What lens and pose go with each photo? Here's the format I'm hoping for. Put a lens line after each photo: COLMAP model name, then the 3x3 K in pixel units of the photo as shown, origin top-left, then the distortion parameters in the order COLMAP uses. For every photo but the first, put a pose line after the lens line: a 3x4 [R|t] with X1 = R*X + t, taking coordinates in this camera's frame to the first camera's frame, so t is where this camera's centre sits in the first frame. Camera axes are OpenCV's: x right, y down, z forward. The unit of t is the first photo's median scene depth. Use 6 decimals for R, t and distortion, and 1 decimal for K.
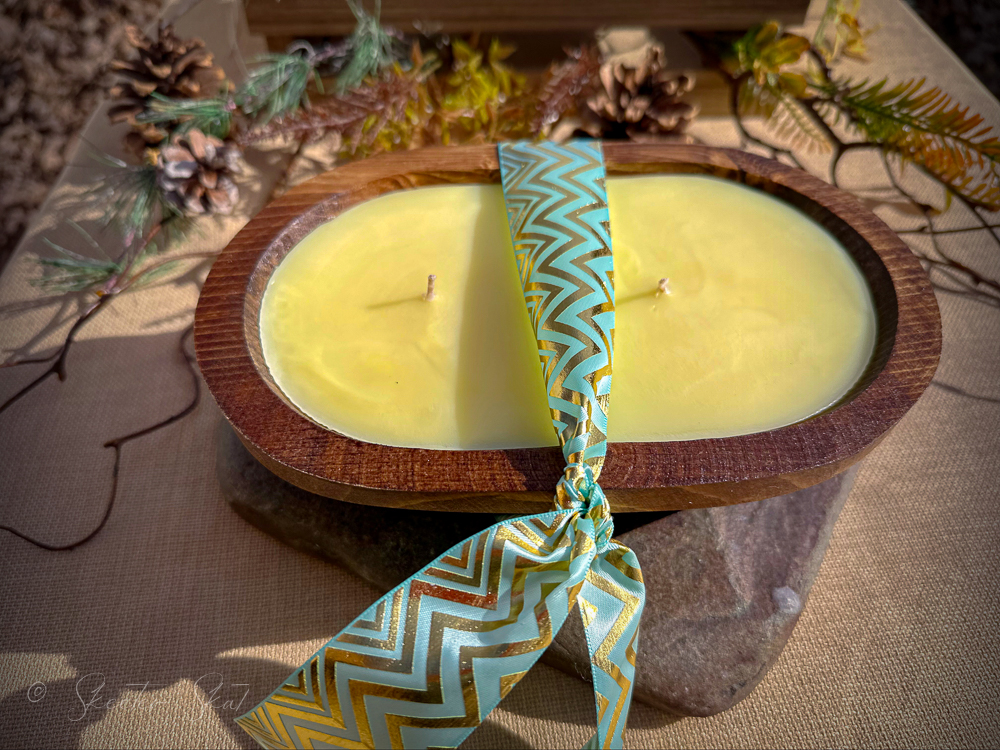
lens RADIAL K [[745.7, 0, 498.0], [0, 745.7, 383.2], [0, 0, 1]] dist [-0.046344, -0.001131]
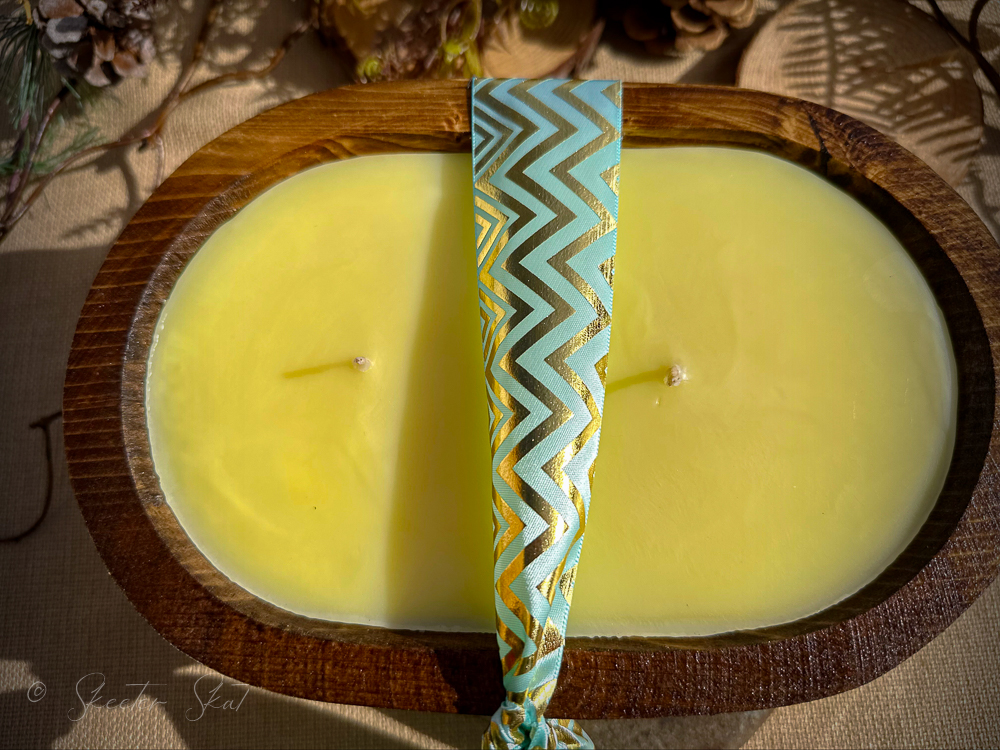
lens RADIAL K [[745.7, 0, 502.4], [0, 745.7, 372.5], [0, 0, 1]] dist [-0.046344, -0.001131]
pose [[0.997598, 0.047790, -0.050138, 0.083410], [-0.022110, 0.905693, 0.423358, -0.405887], [0.065642, -0.421232, 0.904574, 0.301534]]
